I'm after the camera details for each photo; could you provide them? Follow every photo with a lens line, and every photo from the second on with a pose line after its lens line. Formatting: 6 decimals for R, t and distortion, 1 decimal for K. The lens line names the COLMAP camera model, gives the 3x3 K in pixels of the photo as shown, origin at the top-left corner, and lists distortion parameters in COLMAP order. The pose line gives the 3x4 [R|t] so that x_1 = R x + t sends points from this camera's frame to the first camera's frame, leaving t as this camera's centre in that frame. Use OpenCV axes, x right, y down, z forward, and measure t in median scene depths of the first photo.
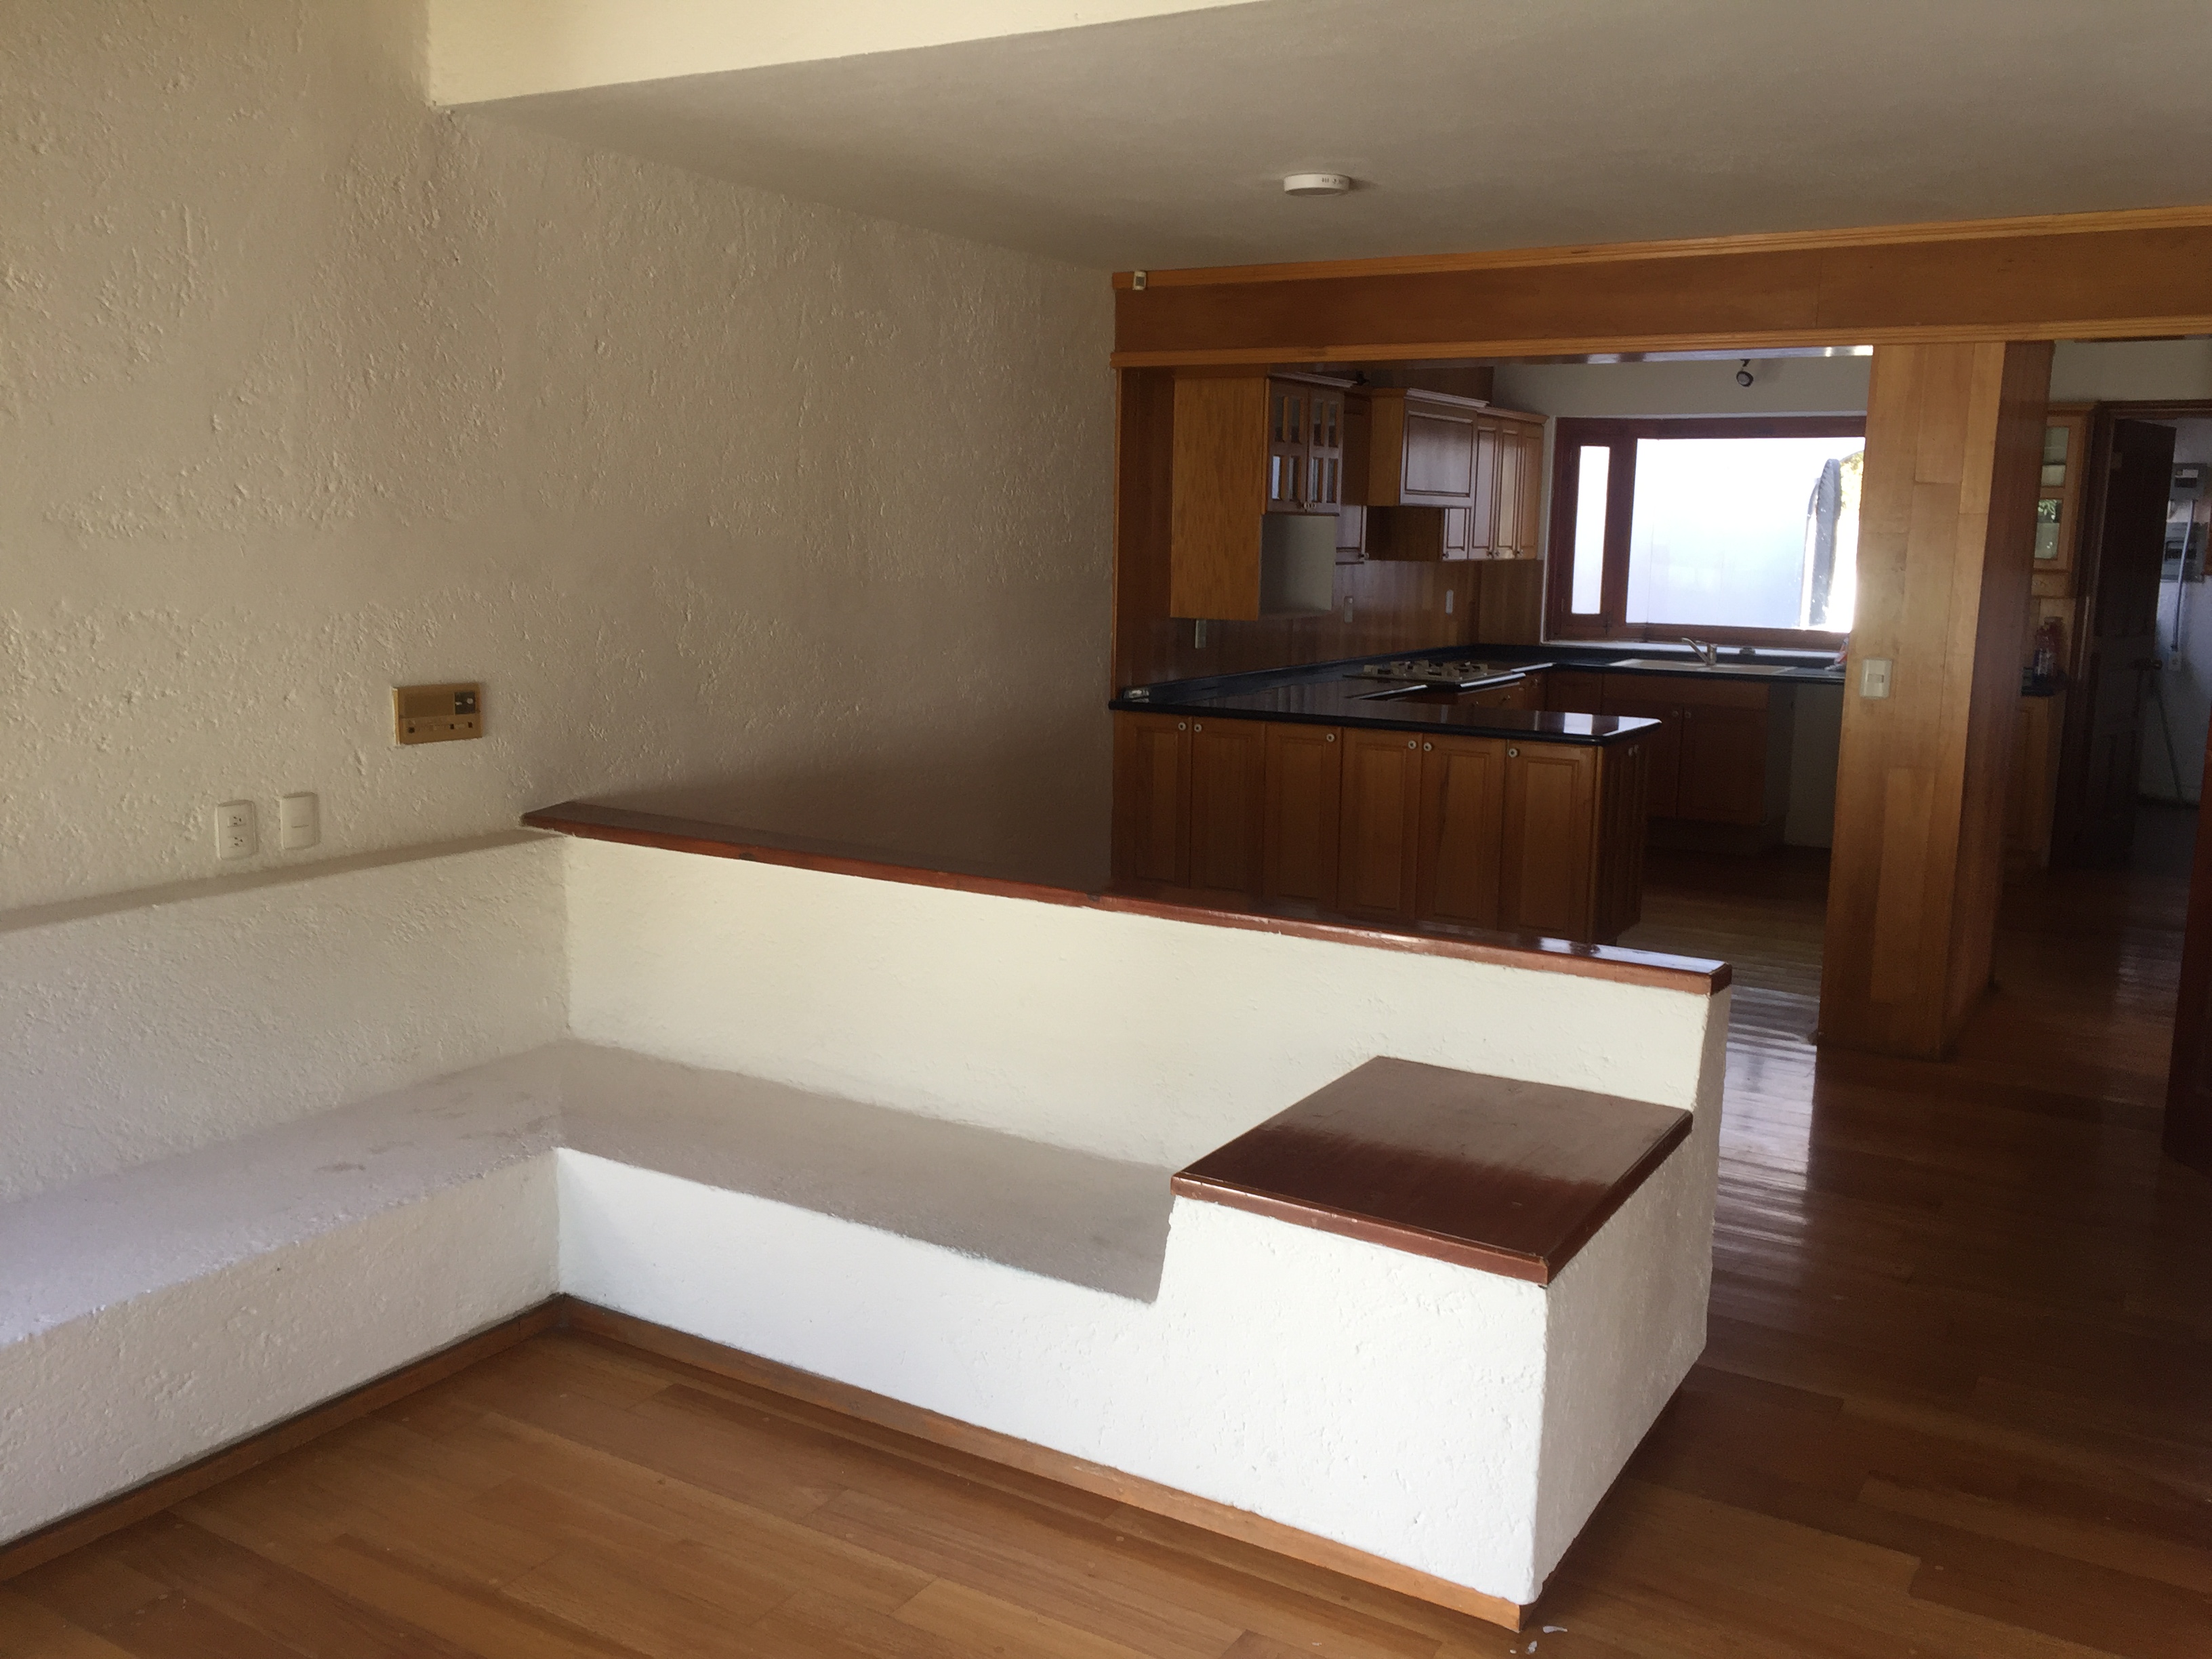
lens RADIAL K [[1899.3, 0, 1101.4], [0, 1899.3, 831.5], [0, 0, 1]] dist [0.061566, -0.035116]
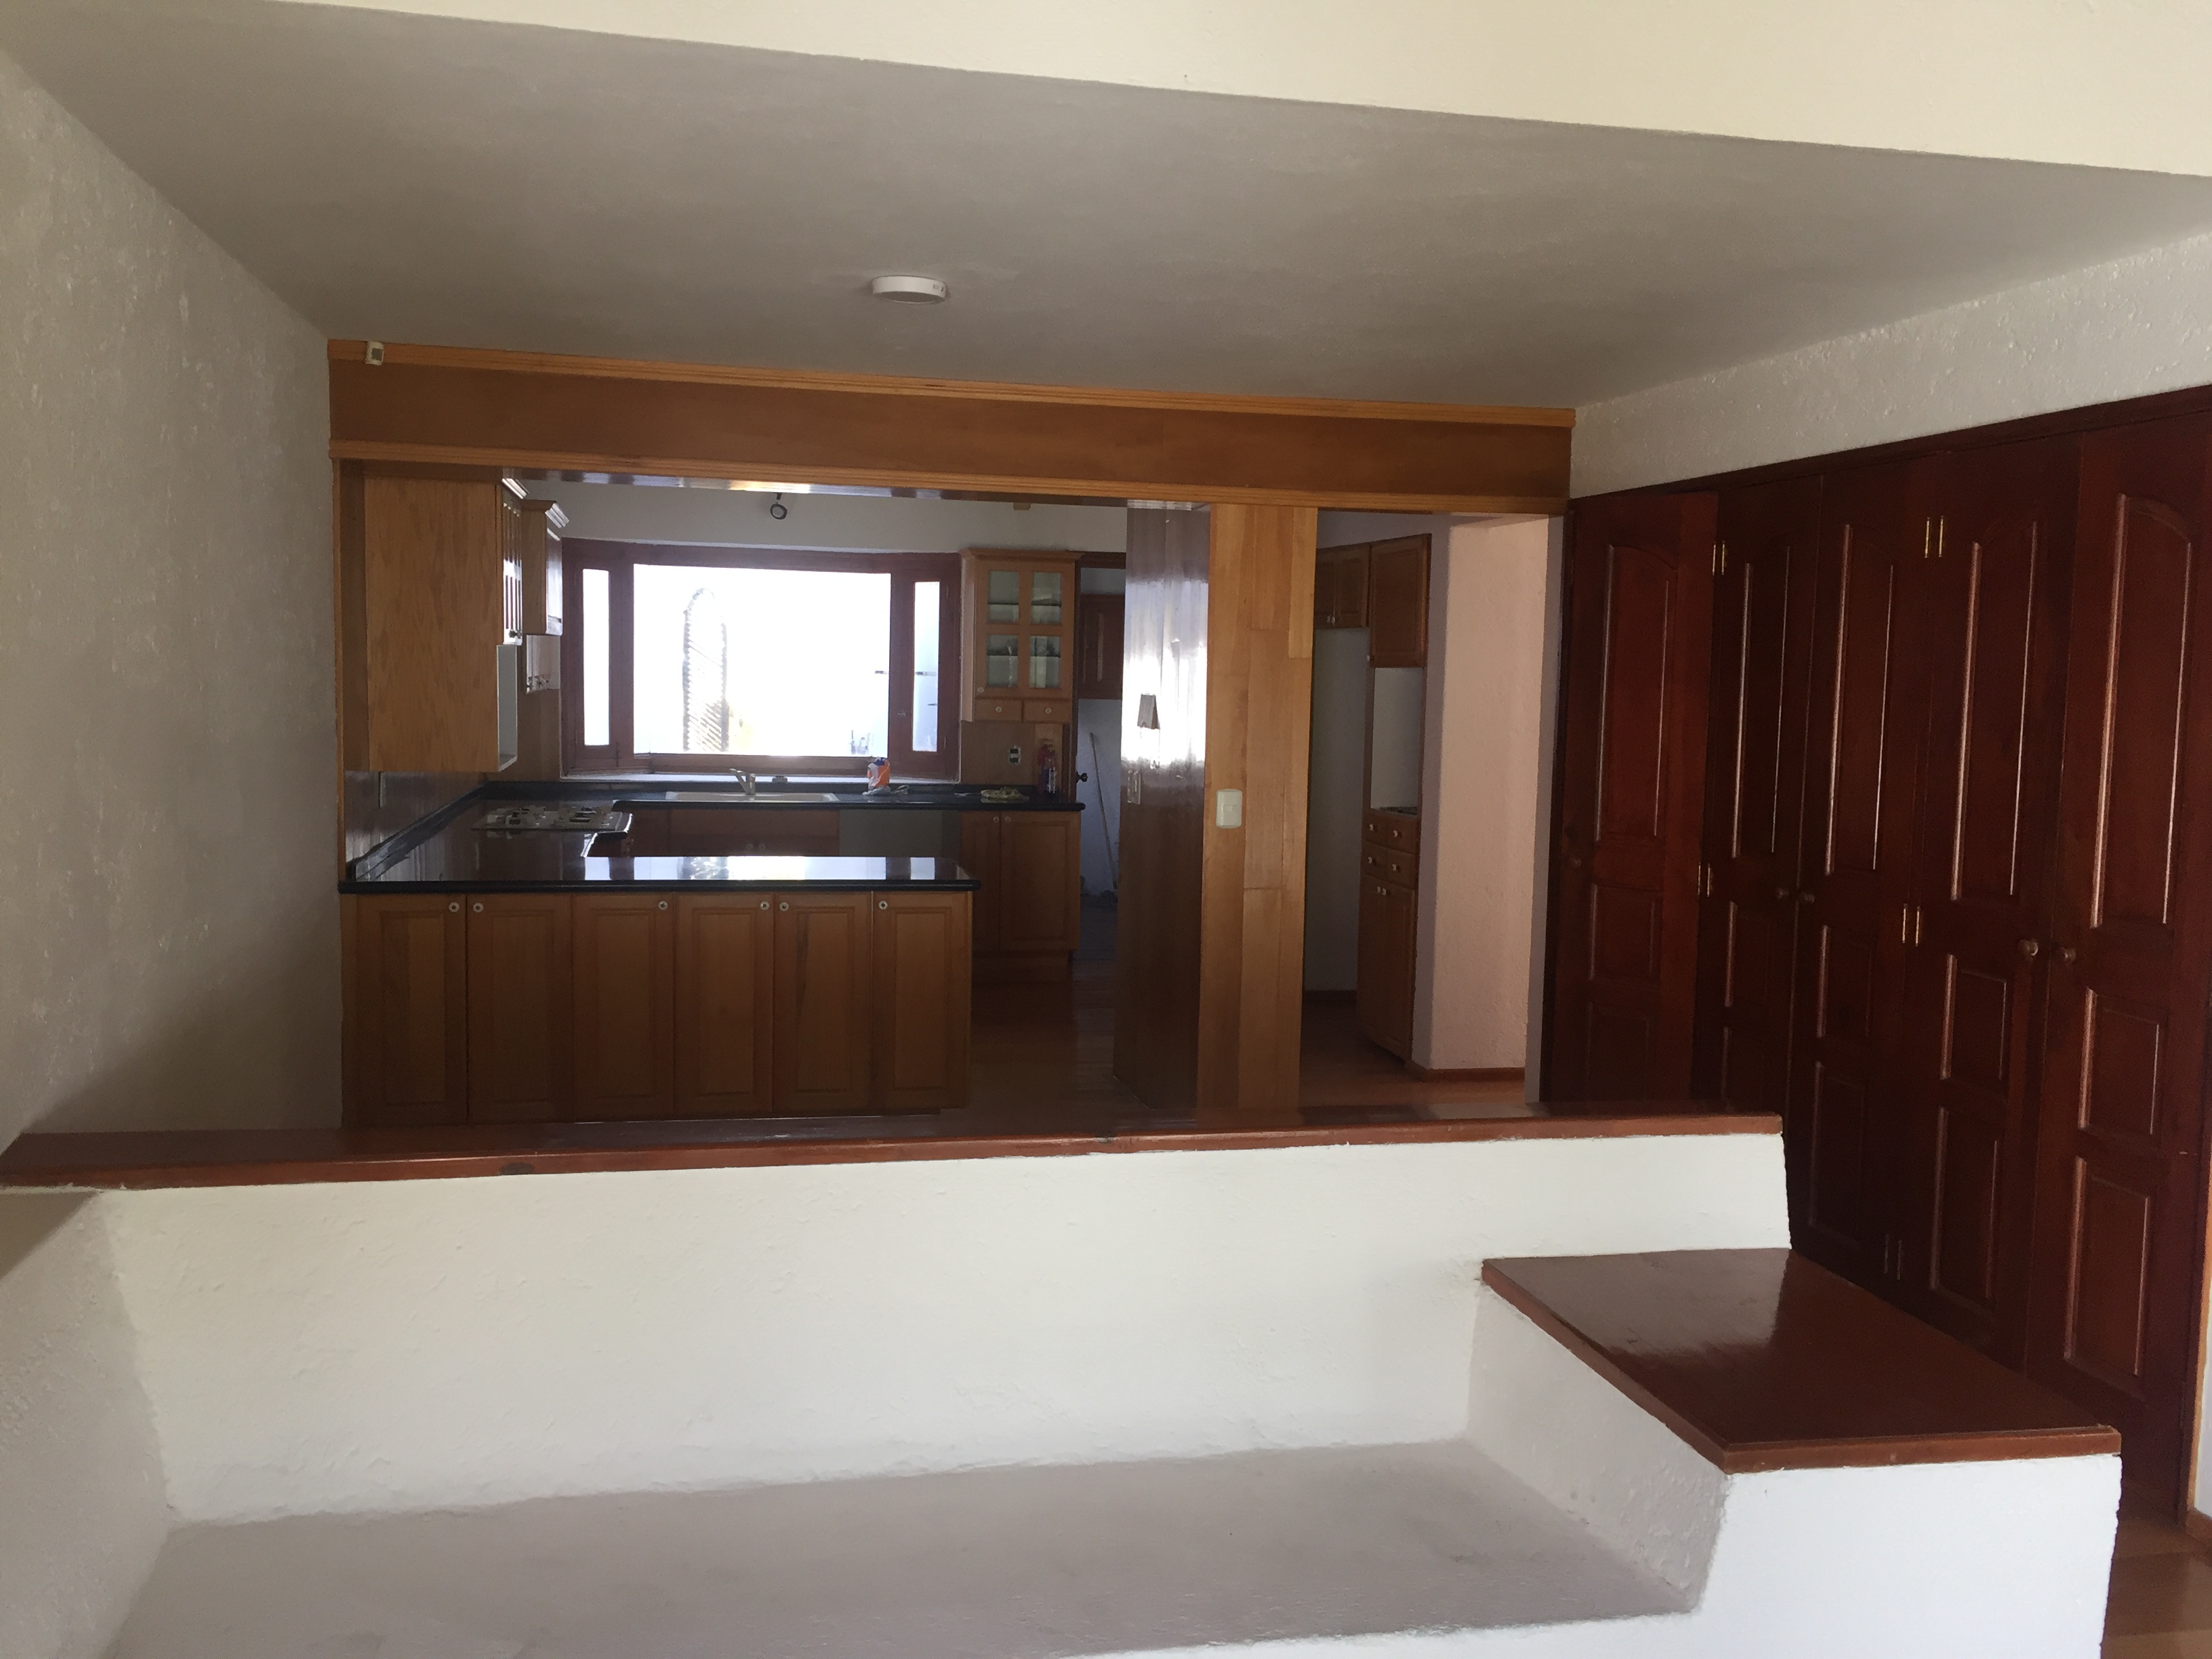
lens RADIAL K [[1899.3, 0, 1103.2], [0, 1899.3, 825.4], [0, 0, 1]] dist [0.061566, -0.035116]
pose [[0.728319, -0.059353, 0.682663, -0.232654], [0.100548, 0.994715, -0.020789, -0.034452], [-0.677822, 0.083781, 0.730437, 0.168654]]
